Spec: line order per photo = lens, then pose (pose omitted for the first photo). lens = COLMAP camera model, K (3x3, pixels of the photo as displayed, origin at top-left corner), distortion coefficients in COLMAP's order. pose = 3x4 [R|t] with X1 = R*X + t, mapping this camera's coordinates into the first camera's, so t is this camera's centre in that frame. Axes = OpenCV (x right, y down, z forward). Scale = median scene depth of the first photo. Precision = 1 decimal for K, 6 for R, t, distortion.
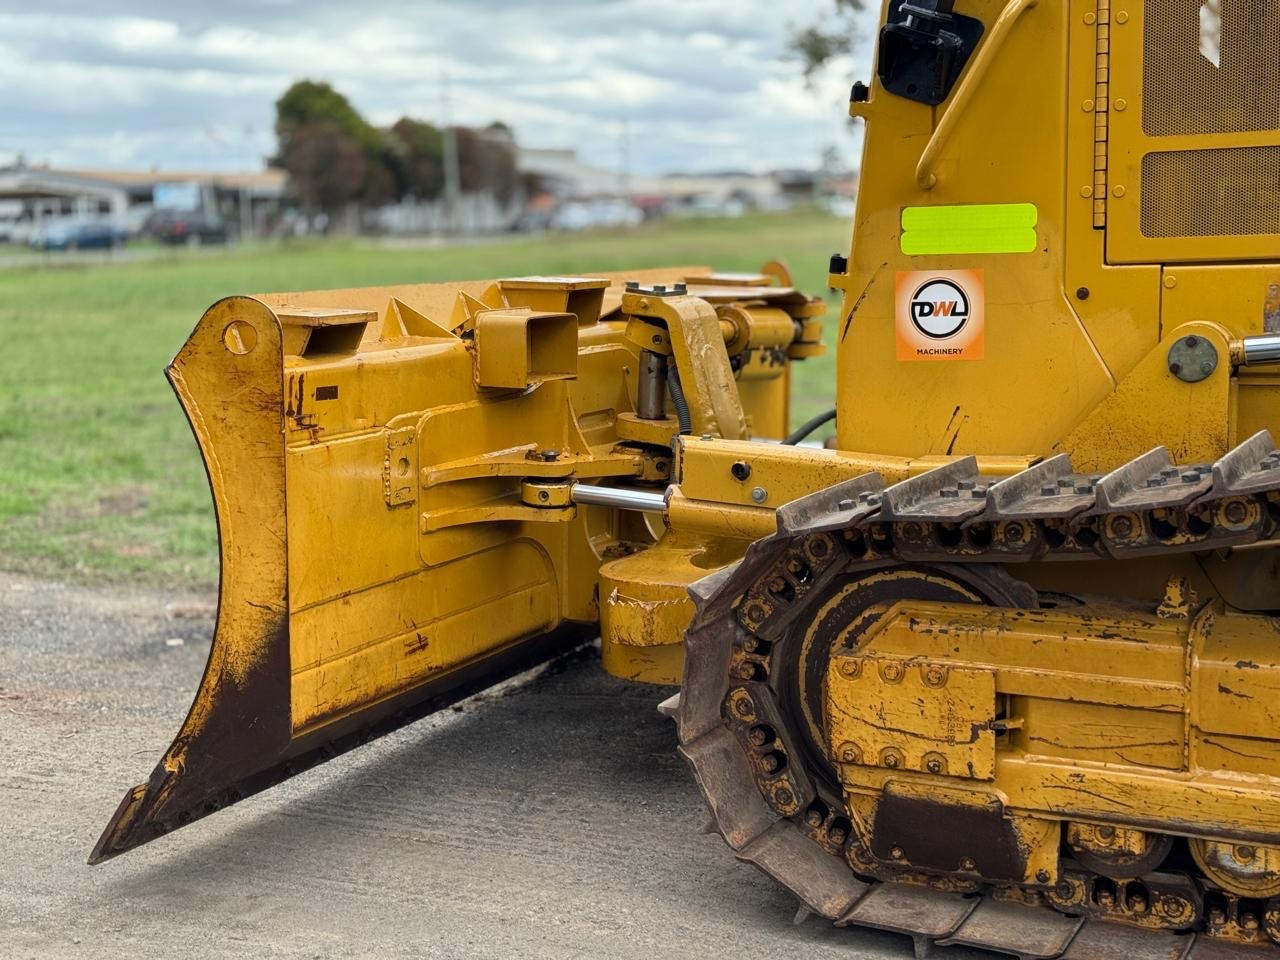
lens RADIAL K [[1778.2, 0, 639.7], [0, 1778.2, 489.2], [0, 0, 1]] dist [0.177186, -0.310547]
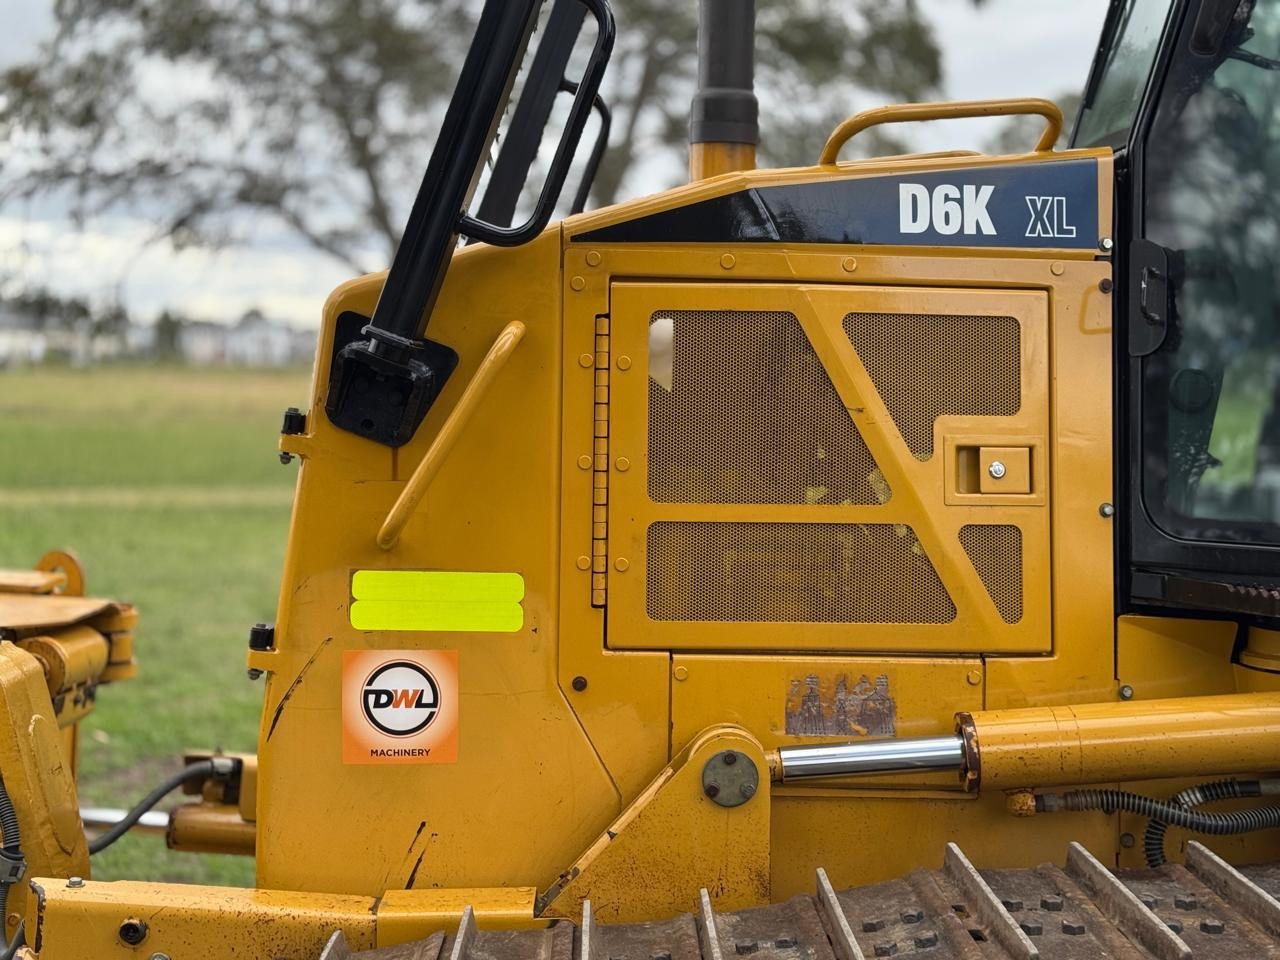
lens RADIAL K [[1778.8, 0, 632.4], [0, 1778.8, 490.2], [0, 0, 1]] dist [0.182236, -0.355685]
pose [[0.887785, 0.013586, 0.460059, -0.114936], [0.026778, 0.996346, -0.081097, -0.137821], [-0.459480, 0.084316, 0.884177, 0.275304]]
